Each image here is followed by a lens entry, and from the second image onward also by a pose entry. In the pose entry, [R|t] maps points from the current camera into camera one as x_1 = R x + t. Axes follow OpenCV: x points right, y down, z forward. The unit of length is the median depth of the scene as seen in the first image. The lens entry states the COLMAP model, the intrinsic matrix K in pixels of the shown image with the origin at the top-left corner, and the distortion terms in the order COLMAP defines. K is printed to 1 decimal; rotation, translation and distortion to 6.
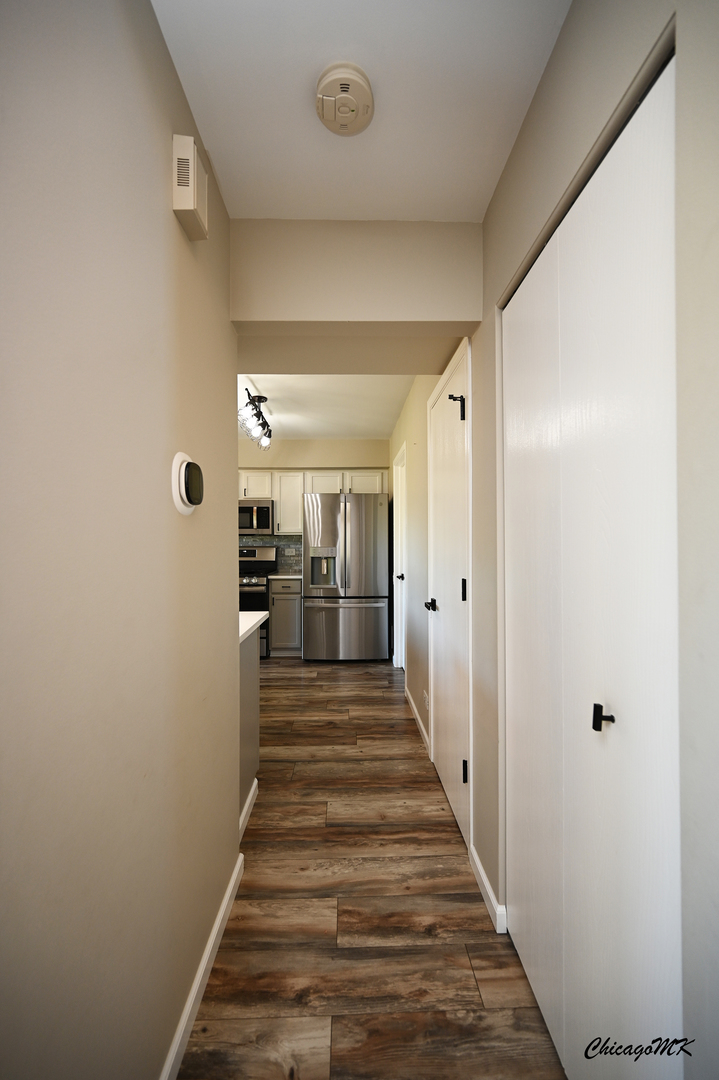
lens RADIAL K [[423.6, 0, 359.1], [0, 423.6, 544.2], [0, 0, 1]] dist [-0.000478, -0.000213]
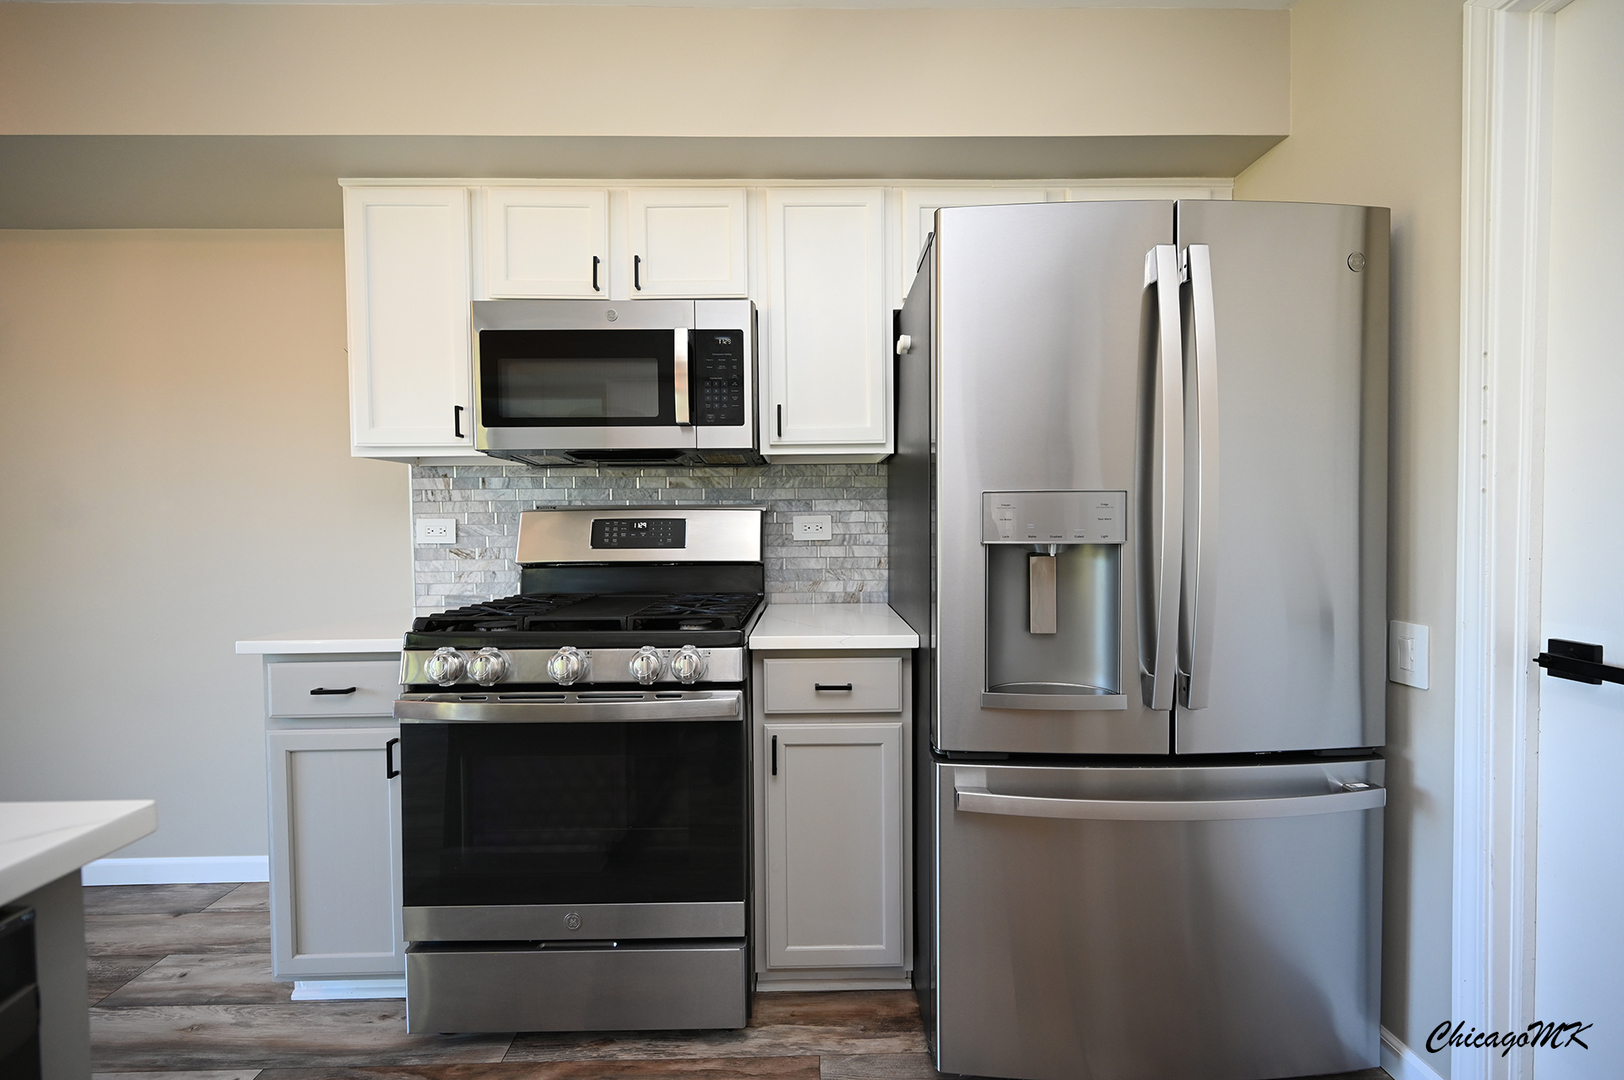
lens RADIAL K [[637.5, 0, 814.6], [0, 637.5, 540.9], [0, 0, 1]] dist [-0.002208, 0.000269]
pose [[0.999925, -0.005335, -0.011066, -0.238709], [0.005565, 0.999766, 0.020910, 0.028107], [0.010952, -0.020970, 0.999720, 0.917138]]
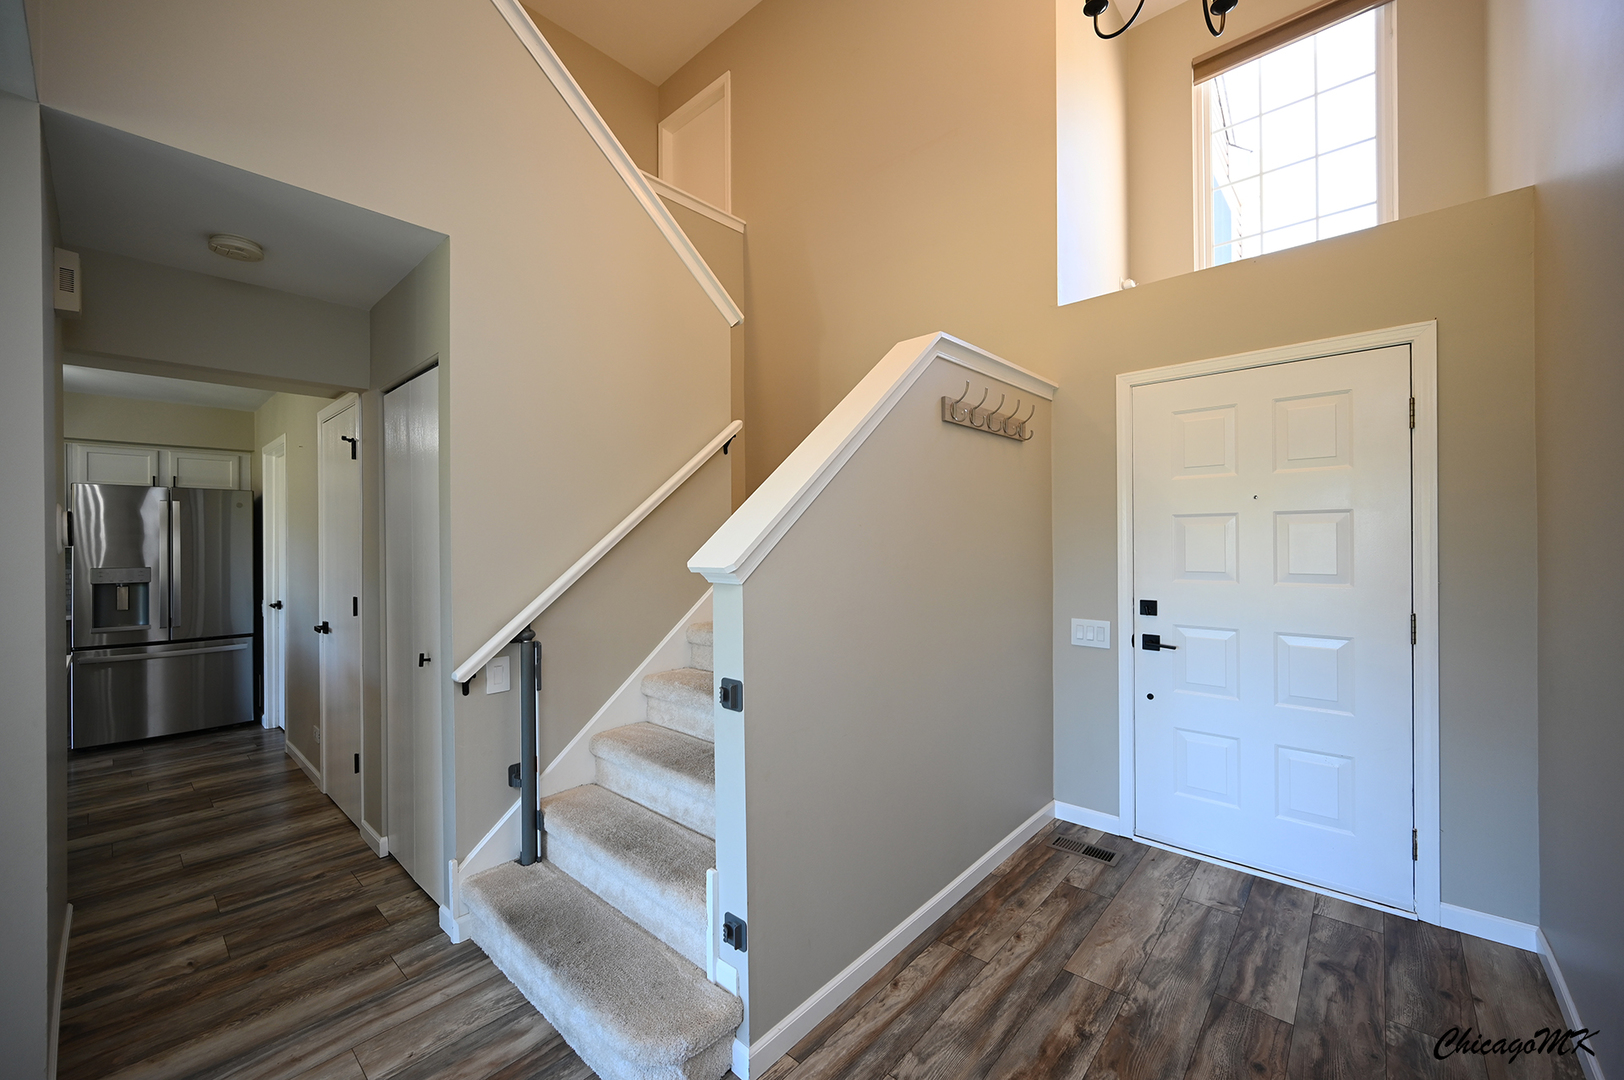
lens RADIAL K [[637.5, 0, 806.3], [0, 637.5, 539.3], [0, 0, 1]] dist [-0.002208, 0.000269]
pose [[0.693205, -0.000907, 0.720740, -0.076371], [0.009145, 0.999930, -0.007537, -0.025825], [-0.720683, 0.011816, 0.693164, -0.553026]]
